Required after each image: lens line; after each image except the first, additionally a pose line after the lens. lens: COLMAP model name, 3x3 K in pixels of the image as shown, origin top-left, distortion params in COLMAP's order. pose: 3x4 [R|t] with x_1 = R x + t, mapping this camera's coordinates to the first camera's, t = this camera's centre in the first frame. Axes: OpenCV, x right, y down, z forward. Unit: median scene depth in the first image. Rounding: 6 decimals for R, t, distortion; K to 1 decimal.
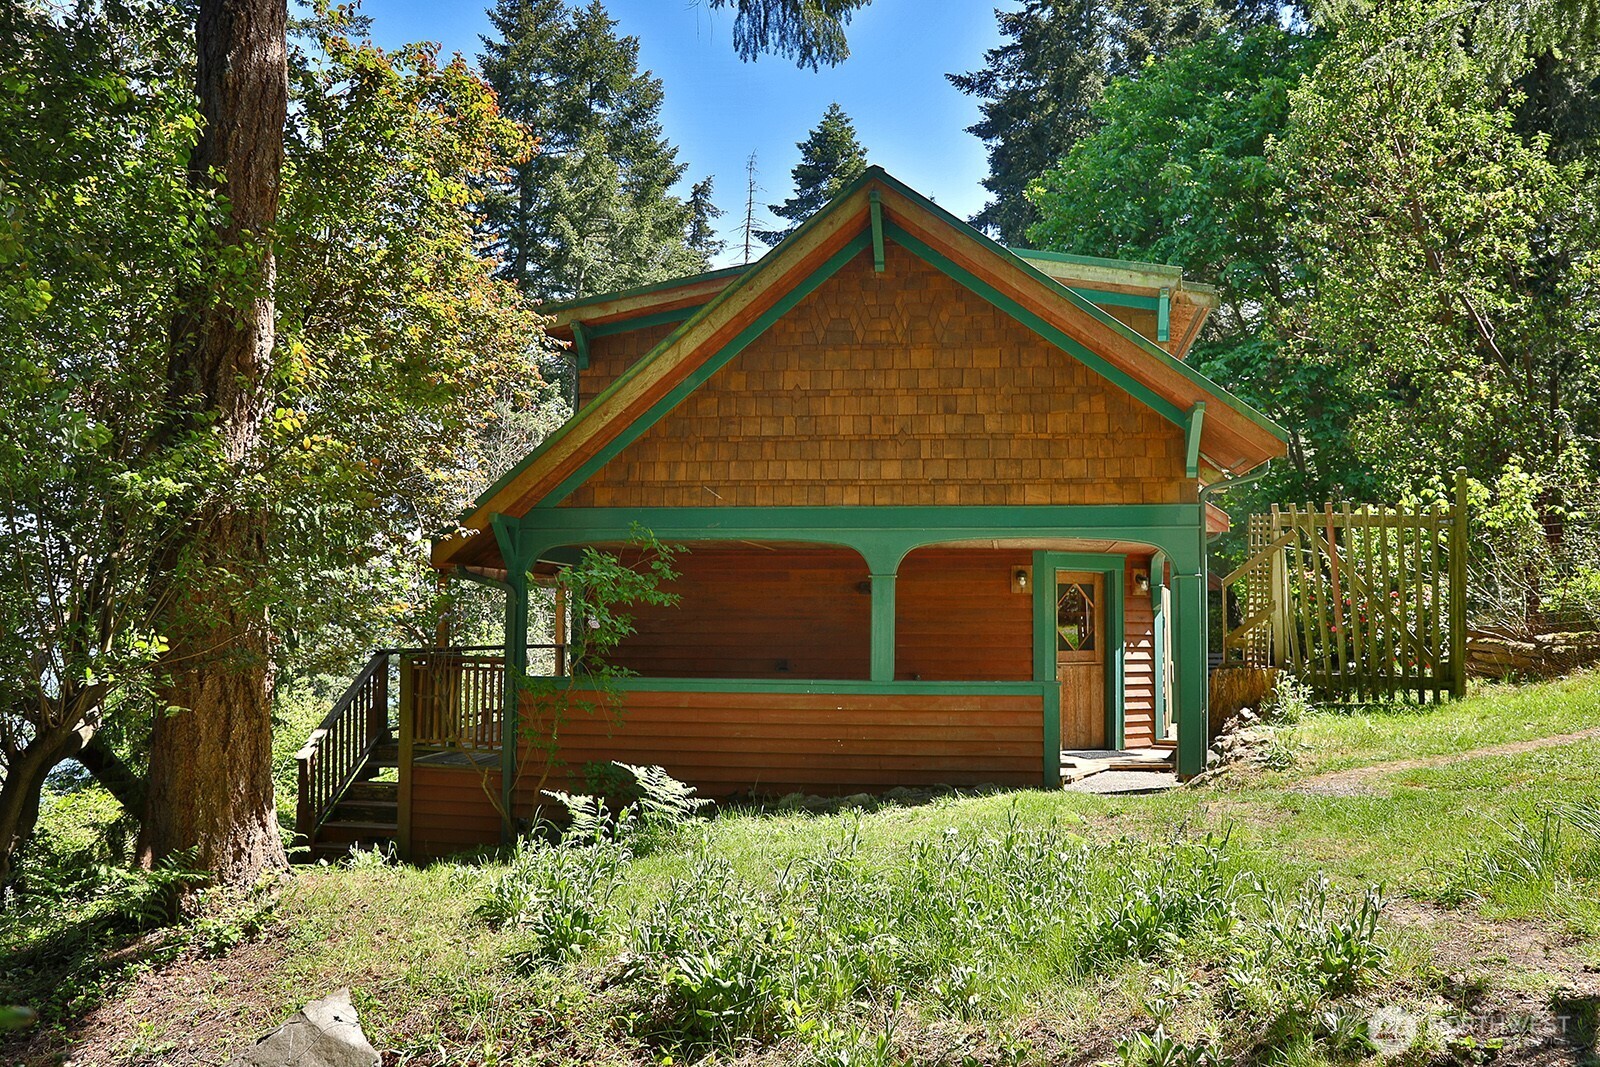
lens RADIAL K [[1170.6, 0, 800.0], [0, 1170.6, 533.5], [0, 0, 1]] dist [-0.008899, -0.000965]
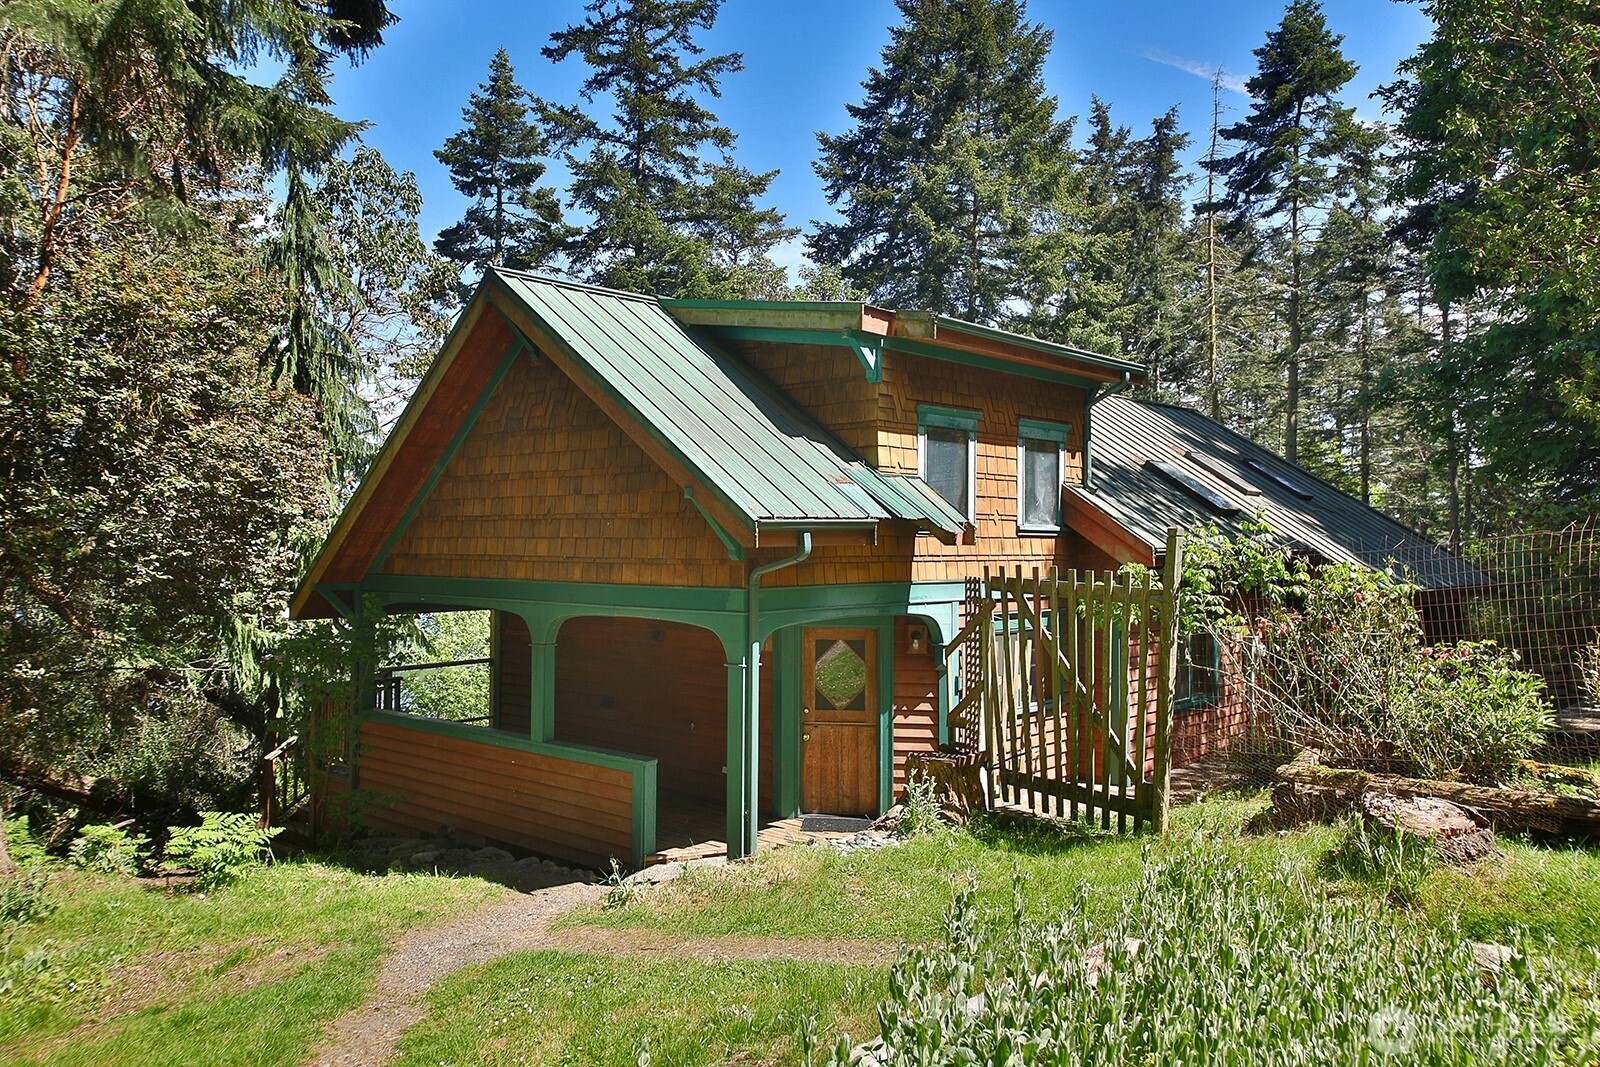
lens RADIAL K [[1159.6, 0, 800.0], [0, 1159.6, 533.5], [0, 0, 1]] dist [0.055943, -0.000108]
pose [[0.847561, -0.011345, -0.530577, 0.833796], [0.040015, 0.998292, 0.042574, -0.101775], [0.529188, -0.057315, 0.846567, 0.214079]]
